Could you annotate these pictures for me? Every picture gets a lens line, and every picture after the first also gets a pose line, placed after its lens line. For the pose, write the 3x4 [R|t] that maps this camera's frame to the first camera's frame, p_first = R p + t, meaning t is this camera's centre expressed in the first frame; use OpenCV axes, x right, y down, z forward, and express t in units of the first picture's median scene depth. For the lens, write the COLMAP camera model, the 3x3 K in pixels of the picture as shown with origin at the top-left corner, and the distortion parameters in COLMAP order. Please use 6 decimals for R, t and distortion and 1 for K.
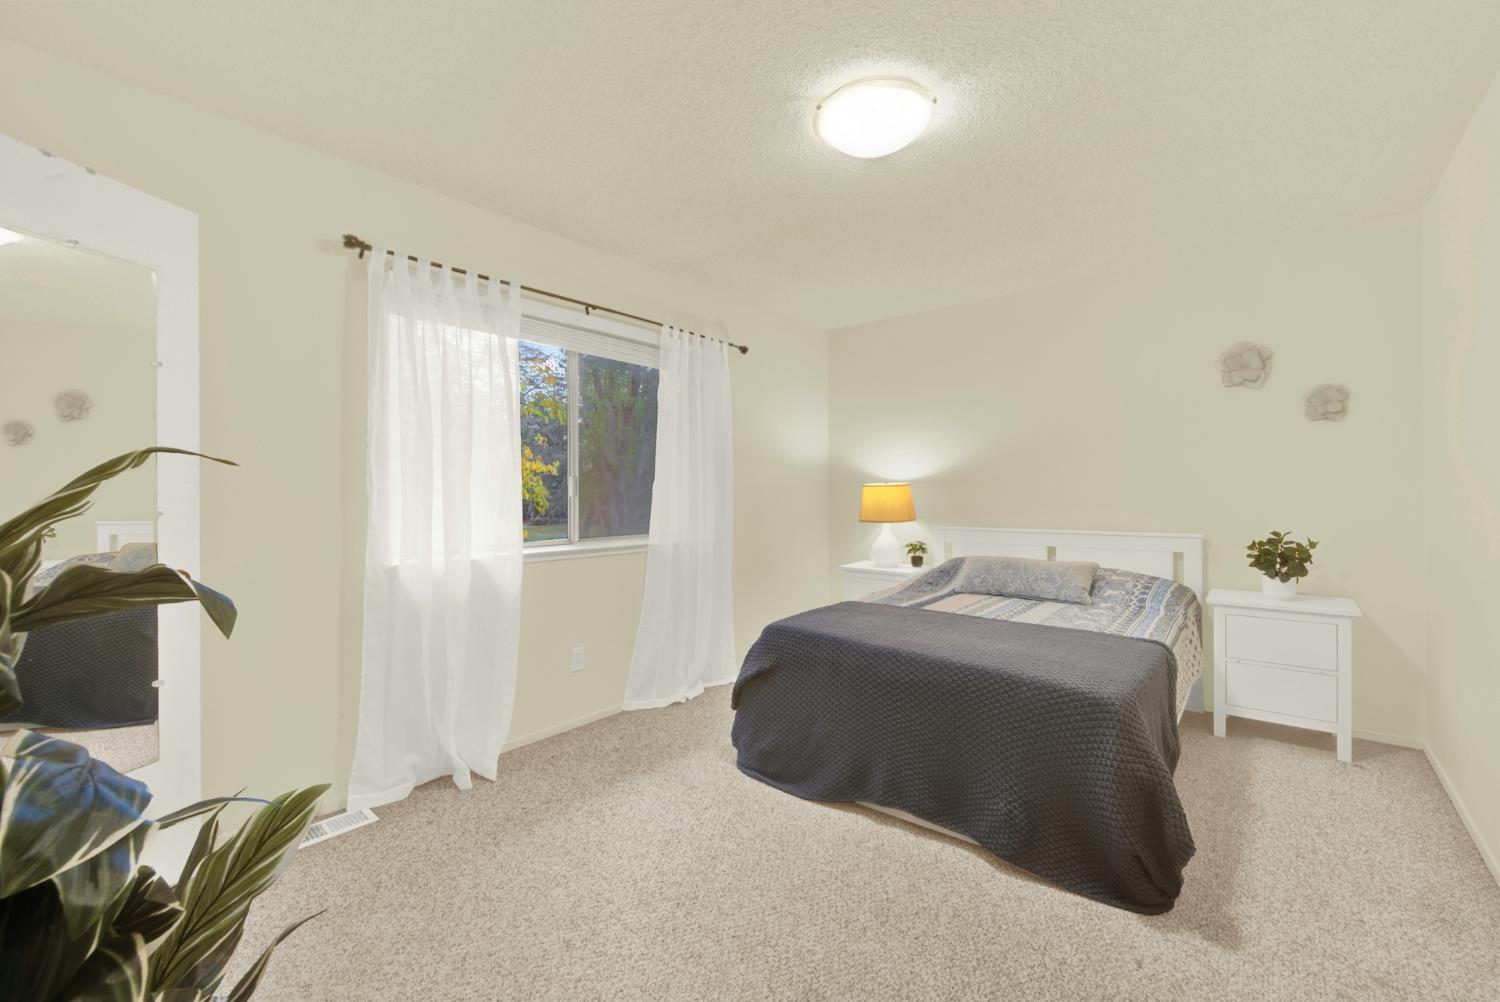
lens RADIAL K [[612.1, 0, 751.4], [0, 612.1, 497.2], [0, 0, 1]] dist [0.001639, -0.002177]
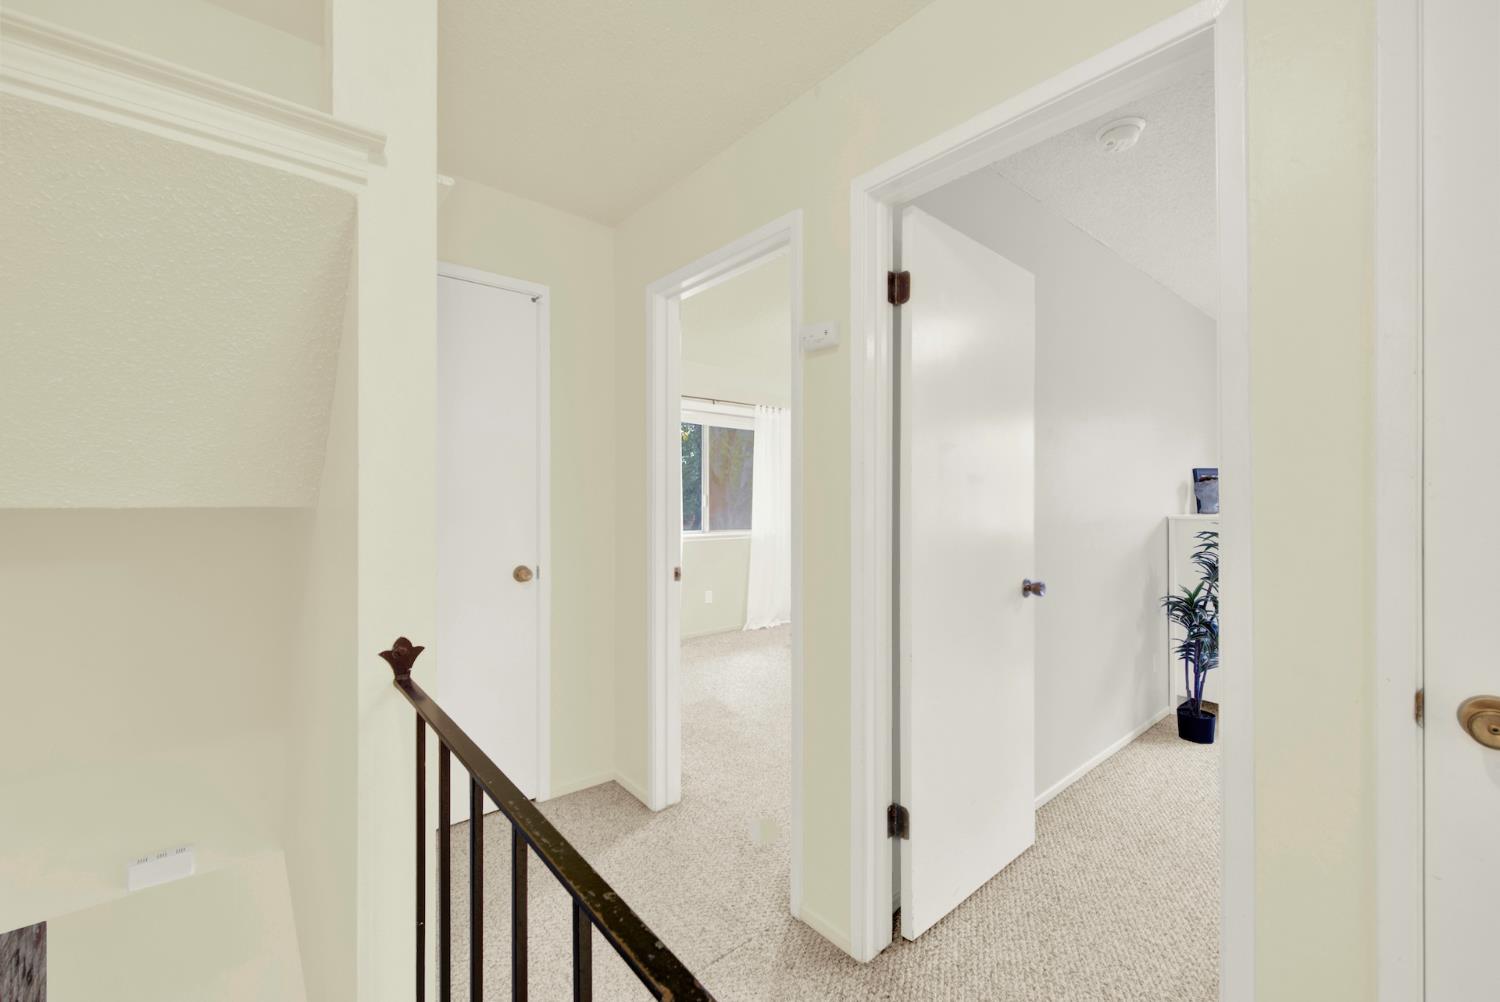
lens RADIAL K [[612.1, 0, 749.1], [0, 612.1, 492.9], [0, 0, 1]] dist [0.001639, -0.002177]
pose [[0.986216, 0.003897, -0.165416, 0.118850], [-0.003569, 0.999991, 0.002277, -0.042128], [0.165424, -0.001655, 0.986221, -0.683308]]
